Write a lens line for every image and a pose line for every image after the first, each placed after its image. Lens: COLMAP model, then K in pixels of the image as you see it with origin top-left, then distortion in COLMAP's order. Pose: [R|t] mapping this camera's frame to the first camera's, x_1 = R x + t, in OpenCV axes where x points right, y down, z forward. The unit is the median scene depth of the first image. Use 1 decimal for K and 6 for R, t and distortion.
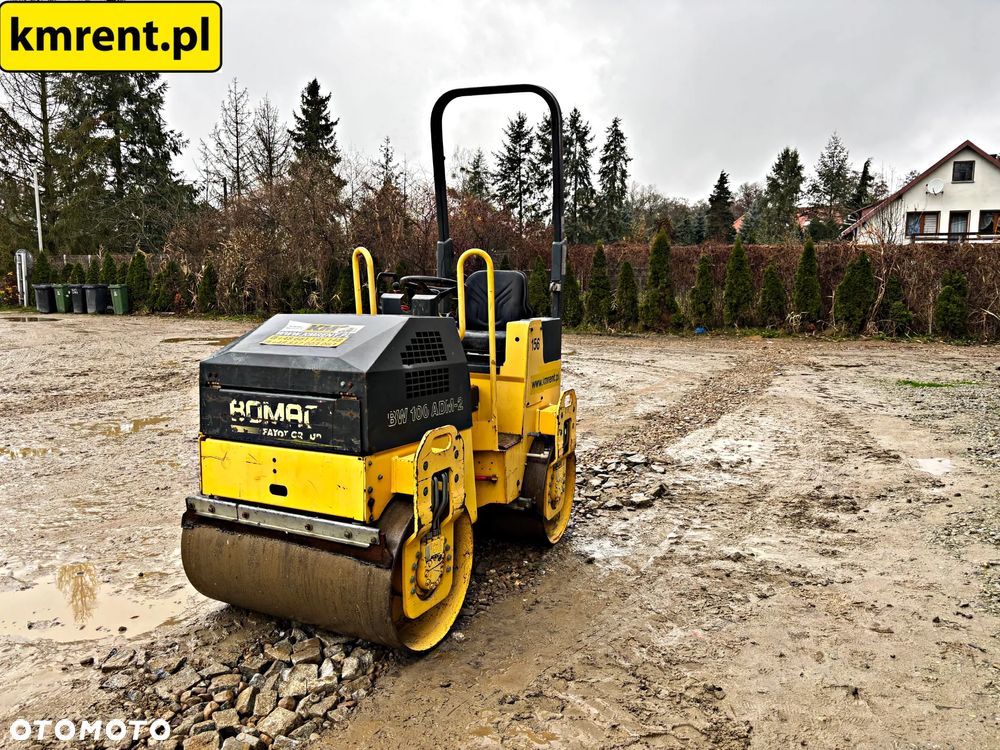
lens RADIAL K [[751.6, 0, 495.6], [0, 751.6, 370.3], [0, 0, 1]] dist [0.044168, -0.049530]
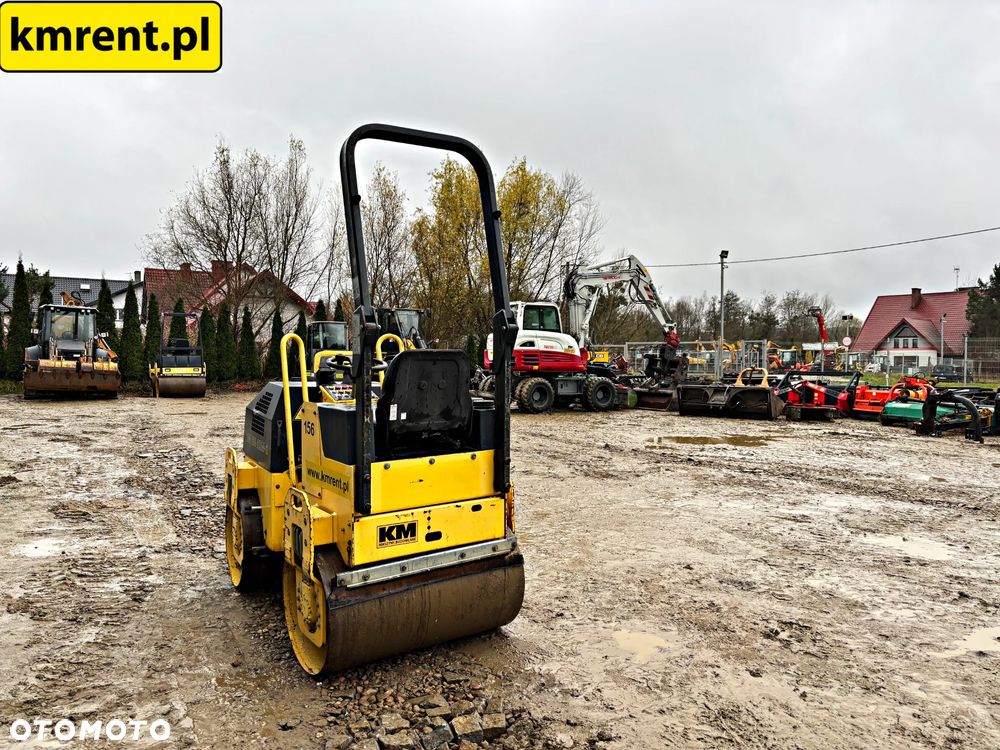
lens RADIAL K [[751.6, 0, 493.9], [0, 751.6, 376.8], [0, 0, 1]] dist [0.044168, -0.049530]
pose [[-0.550022, 0.017160, -0.834974, 0.087554], [-0.109185, 0.989730, 0.092264, -0.025872], [0.827982, 0.141914, -0.542500, 0.209191]]
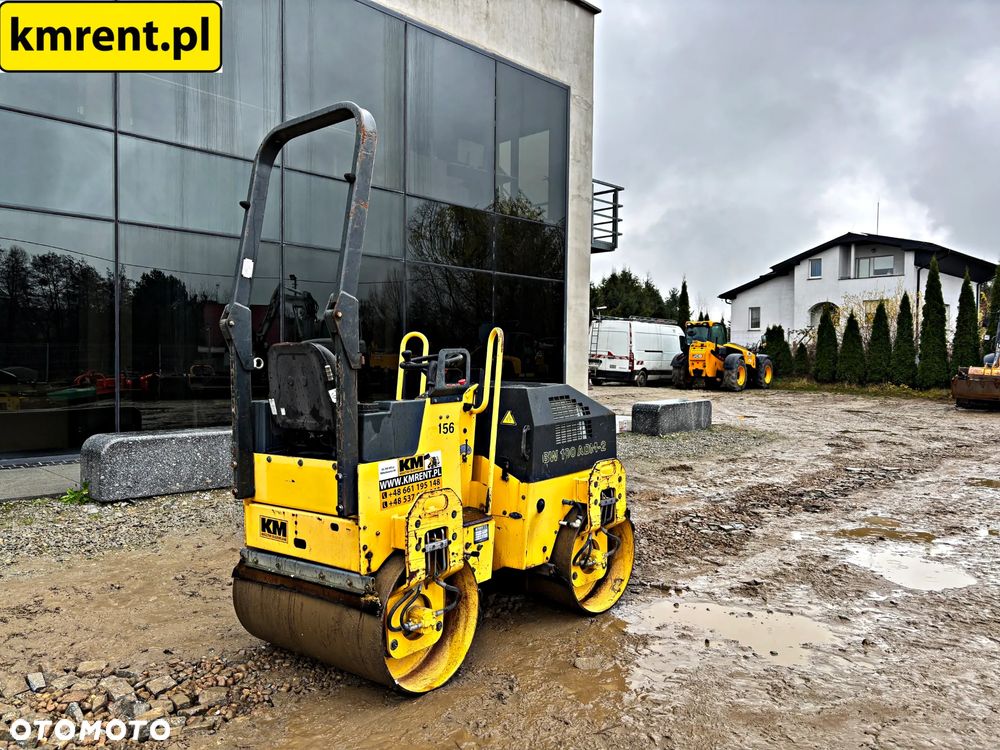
lens RADIAL K [[751.6, 0, 496.4], [0, 751.6, 380.1], [0, 0, 1]] dist [0.044168, -0.049530]
pose [[-0.956724, -0.016013, 0.290558, -0.056210], [0.027533, 0.989024, 0.145164, -0.027978], [-0.289693, 0.146882, -0.945782, 0.232273]]
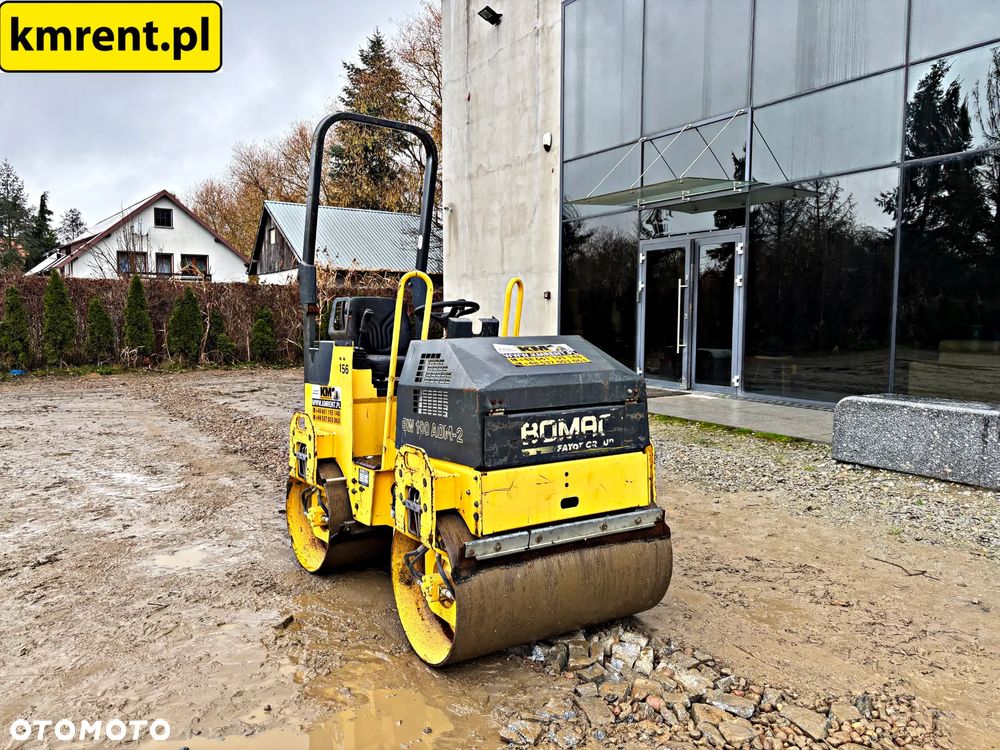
lens RADIAL K [[751.6, 0, 494.1], [0, 751.6, 365.8], [0, 0, 1]] dist [0.044168, -0.049530]
pose [[0.527297, -0.058879, 0.847639, -0.109191], [0.104512, 0.994515, 0.004067, -0.003981], [-0.843229, 0.086444, 0.530559, 0.046908]]
